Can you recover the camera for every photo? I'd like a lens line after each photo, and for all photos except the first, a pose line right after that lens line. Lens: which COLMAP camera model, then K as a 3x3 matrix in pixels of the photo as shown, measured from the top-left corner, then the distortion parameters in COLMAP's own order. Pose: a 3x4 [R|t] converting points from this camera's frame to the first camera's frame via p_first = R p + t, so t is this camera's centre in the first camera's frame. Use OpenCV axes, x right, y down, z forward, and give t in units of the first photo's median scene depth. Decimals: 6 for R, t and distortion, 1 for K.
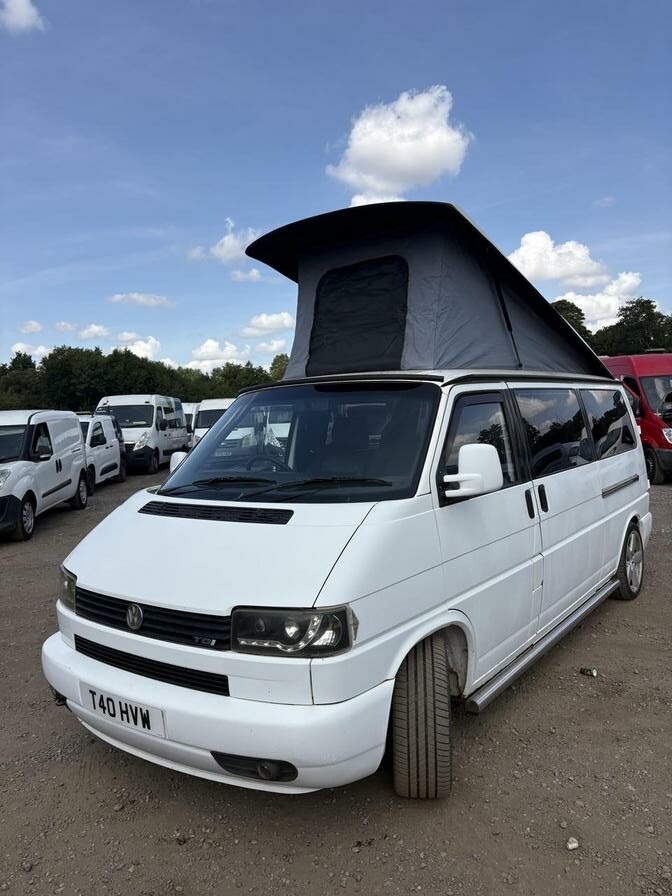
lens RADIAL K [[699.9, 0, 343.9], [0, 699.9, 444.7], [0, 0, 1]] dist [0.032041, -0.034543]
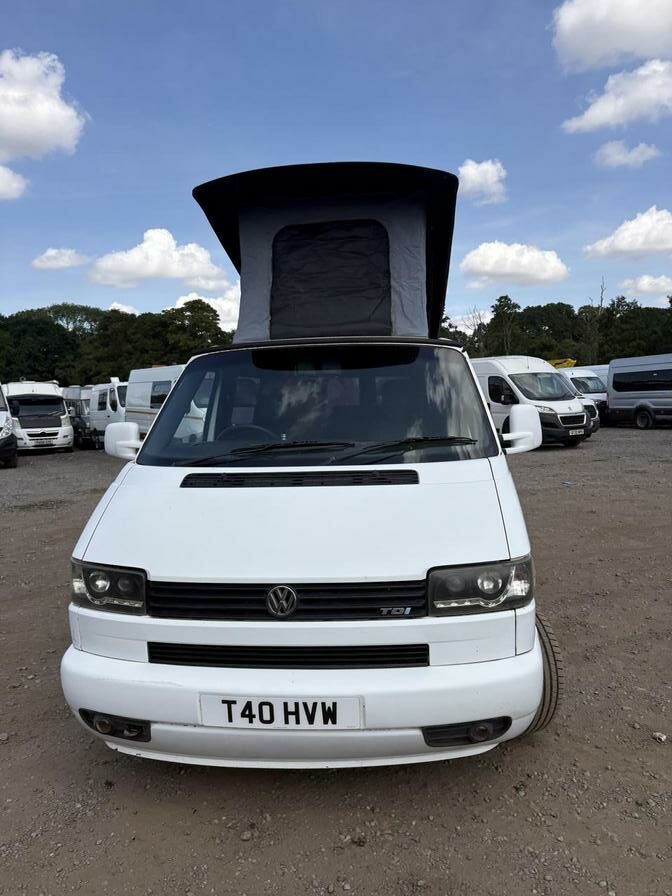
lens RADIAL K [[699.9, 0, 340.4], [0, 699.9, 455.7], [0, 0, 1]] dist [0.032041, -0.034543]
pose [[0.850182, -0.024139, 0.525935, -0.500788], [0.016286, 0.999676, 0.019556, 0.041833], [-0.526237, -0.008060, 0.850300, 0.188055]]
